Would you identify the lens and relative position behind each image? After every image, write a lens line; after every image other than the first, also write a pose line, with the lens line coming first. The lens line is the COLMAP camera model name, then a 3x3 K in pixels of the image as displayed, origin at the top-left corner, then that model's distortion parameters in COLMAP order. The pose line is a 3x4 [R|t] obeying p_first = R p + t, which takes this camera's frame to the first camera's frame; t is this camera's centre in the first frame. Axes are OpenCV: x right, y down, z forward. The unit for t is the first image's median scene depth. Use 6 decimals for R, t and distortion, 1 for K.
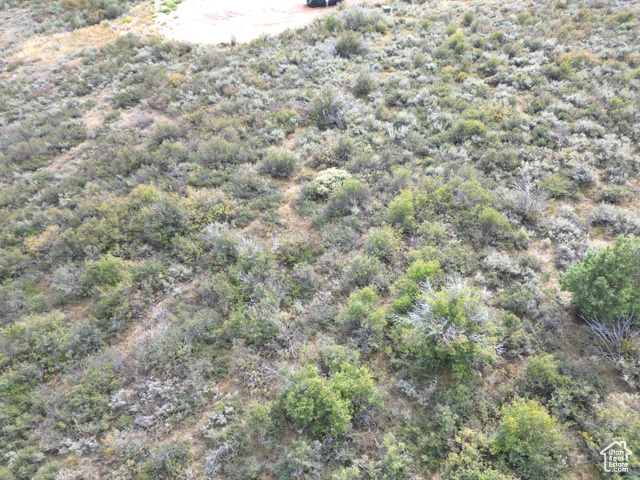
lens RADIAL K [[441.5, 0, 319.9], [0, 441.5, 239.9], [0, 0, 1]] dist [0.062385, -0.054802]
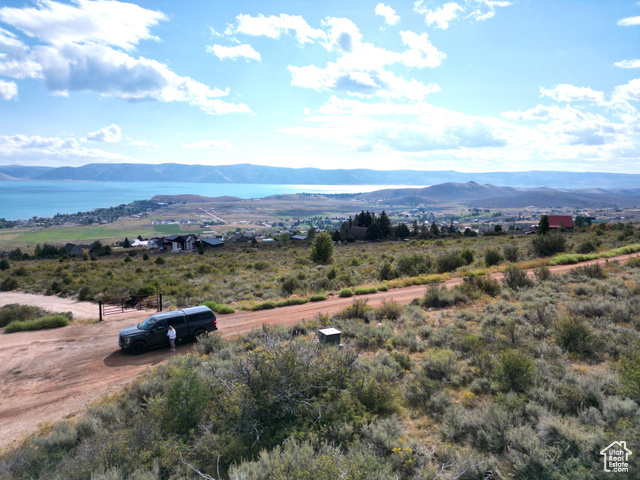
lens RADIAL K [[441.5, 0, 319.0], [0, 441.5, 242.5], [0, 0, 1]] dist [0.062385, -0.054802]
pose [[0.946913, -0.041746, 0.318768, 0.018814], [0.237950, 0.757758, -0.607604, -0.361151], [-0.216184, 0.651199, 0.727465, 0.697632]]
